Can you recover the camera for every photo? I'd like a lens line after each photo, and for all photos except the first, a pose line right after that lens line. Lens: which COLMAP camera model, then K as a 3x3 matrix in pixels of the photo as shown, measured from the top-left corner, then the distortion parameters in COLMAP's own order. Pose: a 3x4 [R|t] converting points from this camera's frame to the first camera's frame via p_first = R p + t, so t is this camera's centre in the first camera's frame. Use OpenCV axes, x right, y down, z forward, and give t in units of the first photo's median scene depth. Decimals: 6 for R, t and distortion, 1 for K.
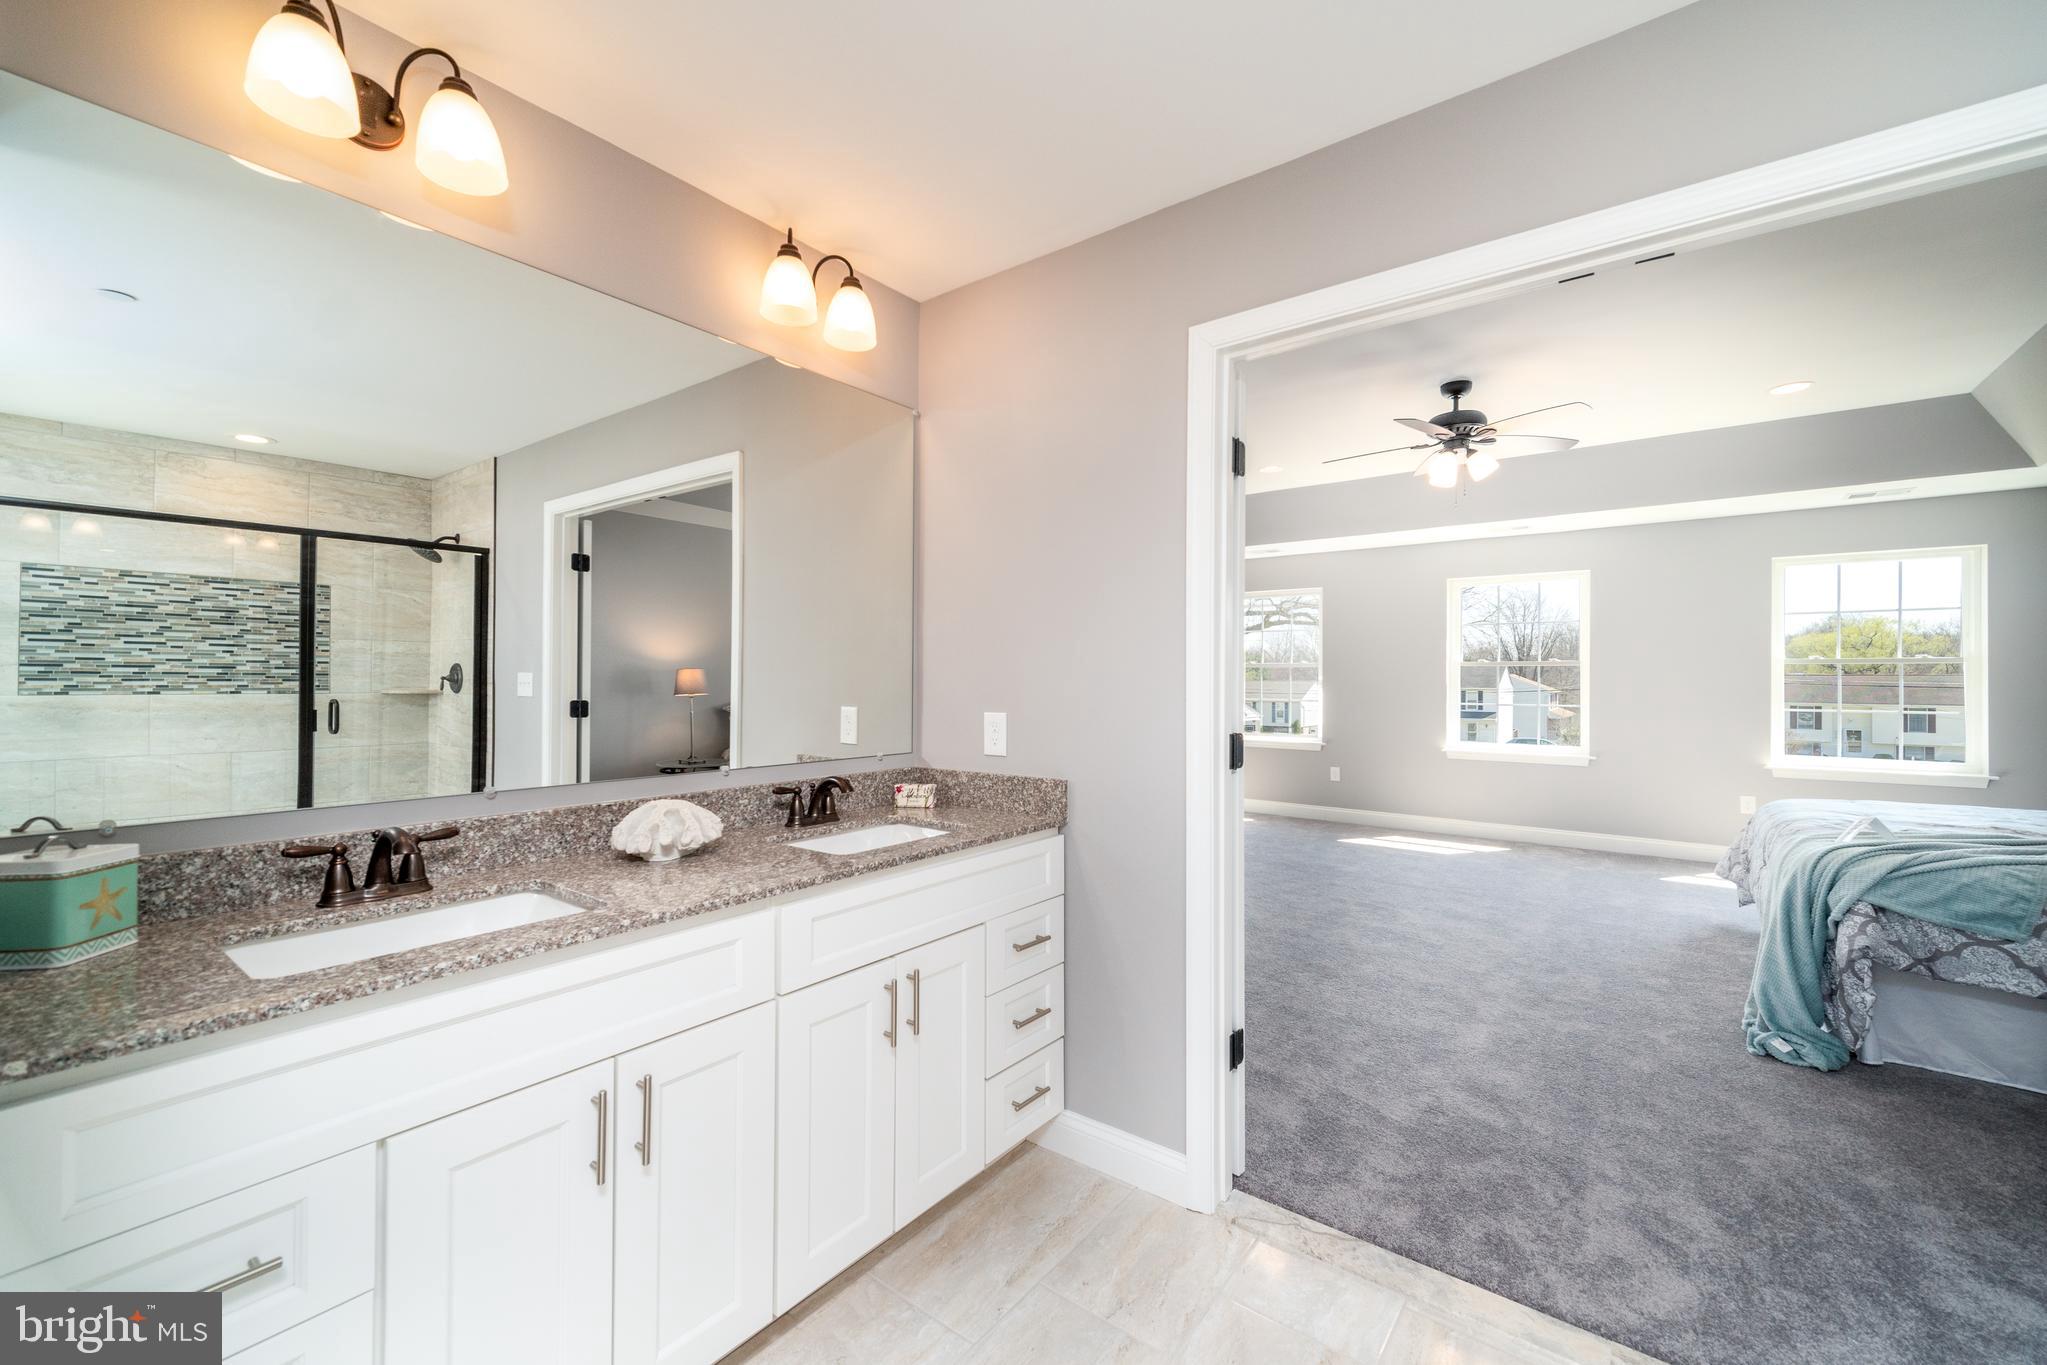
lens RADIAL K [[817.0, 0, 1024.9], [0, 817.0, 673.4], [0, 0, 1]] dist [0.001834, 0.000203]
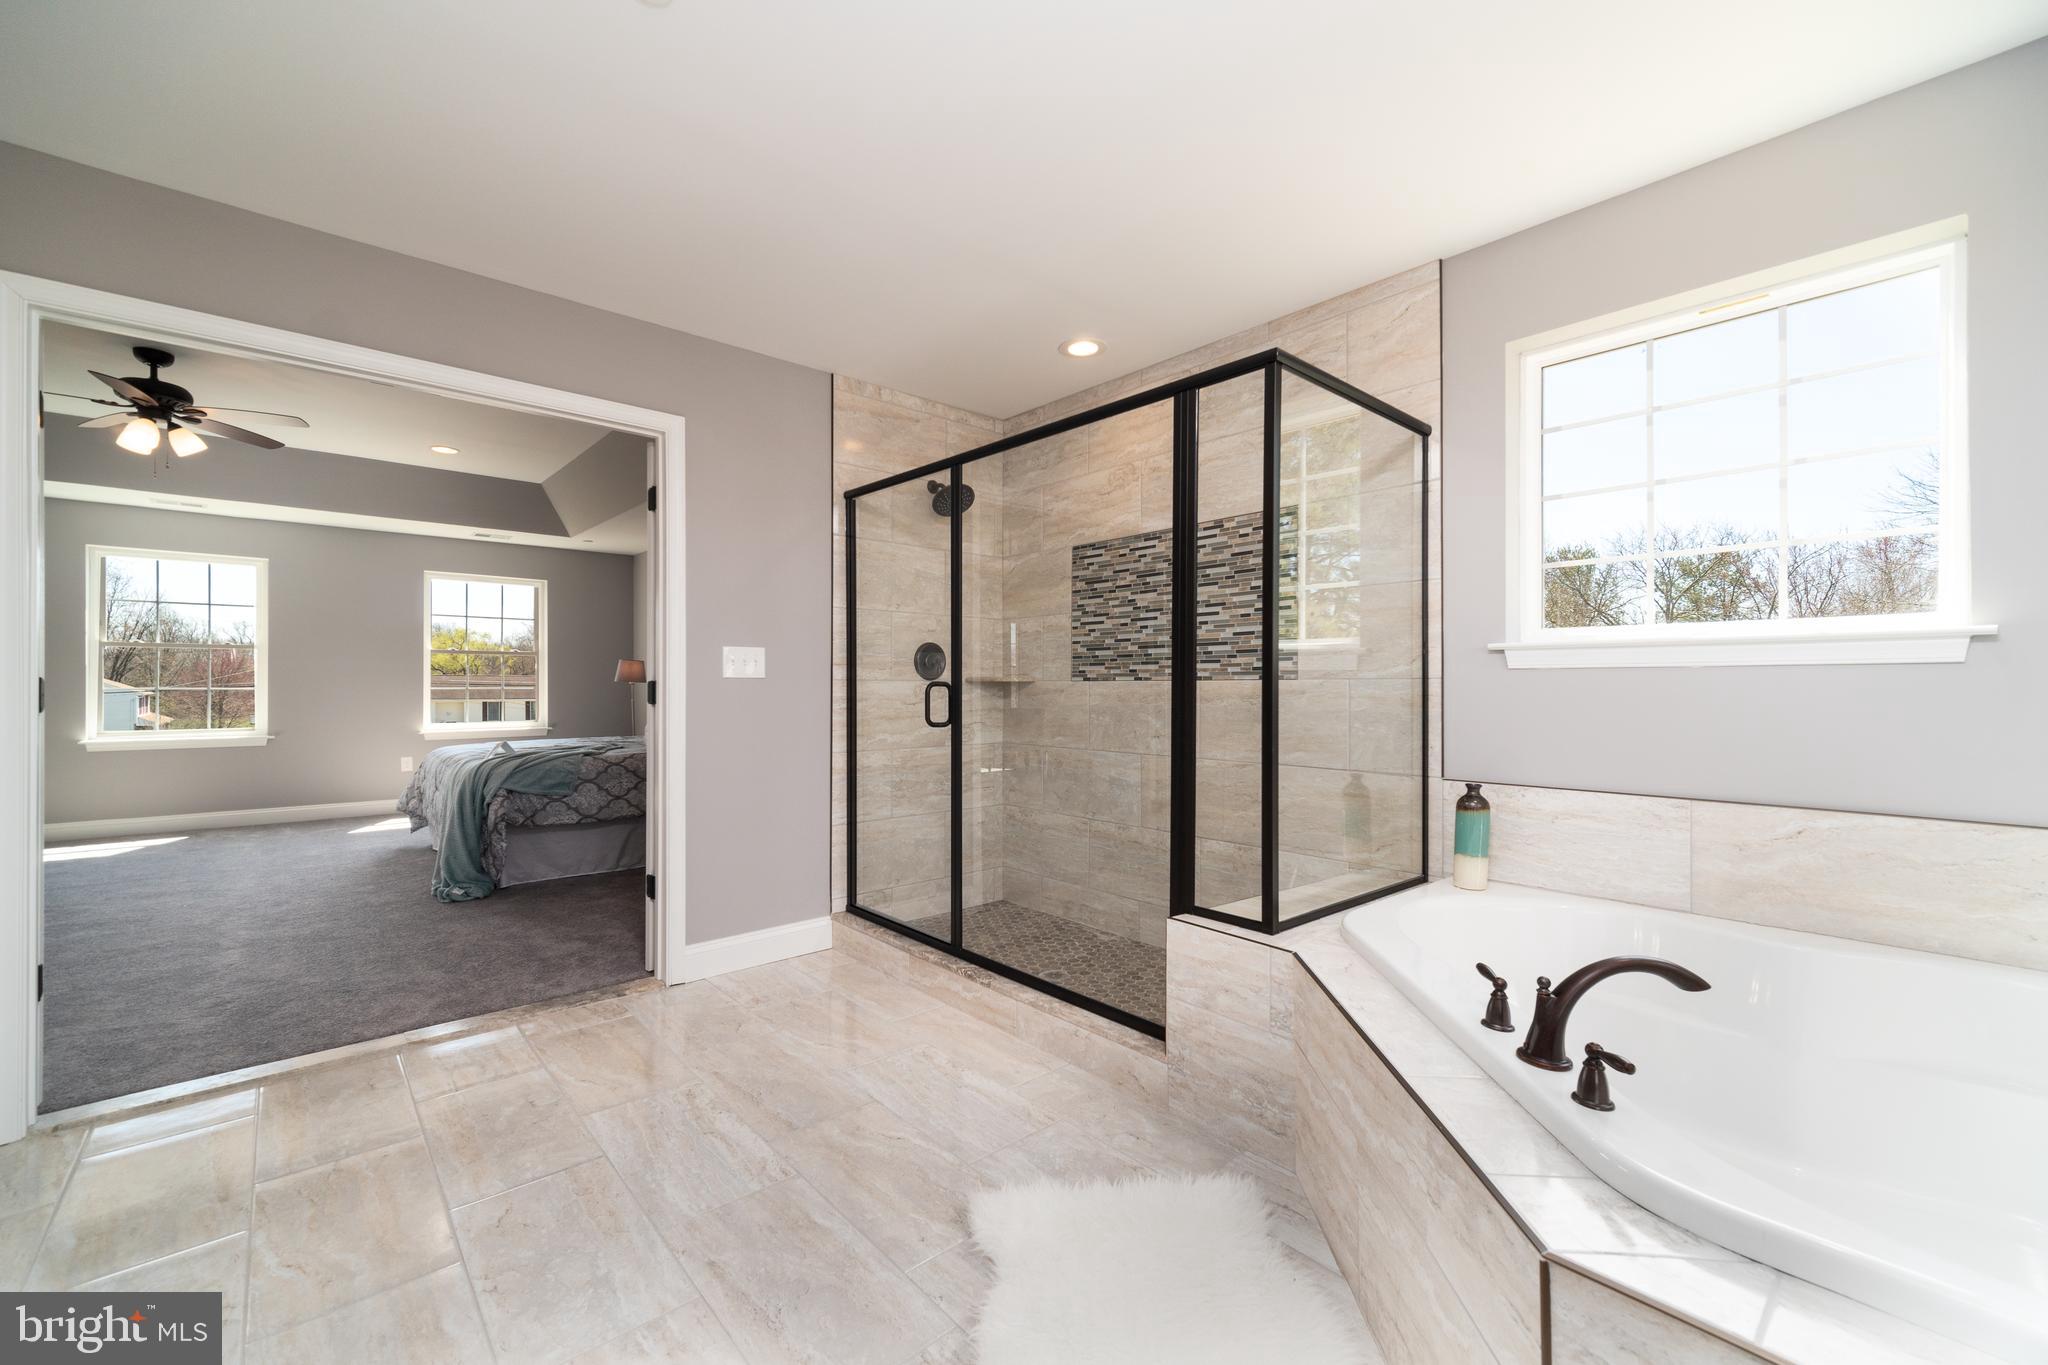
lens RADIAL K [[833.5, 0, 1023.1], [0, 833.5, 687.3], [0, 0, 1]] dist [0.000572, -0.000253]
pose [[0.172975, -0.004376, 0.984916, -0.208873], [-0.007271, 0.999957, 0.005720, 0.026016], [-0.984899, -0.008150, 0.172936, -0.151113]]
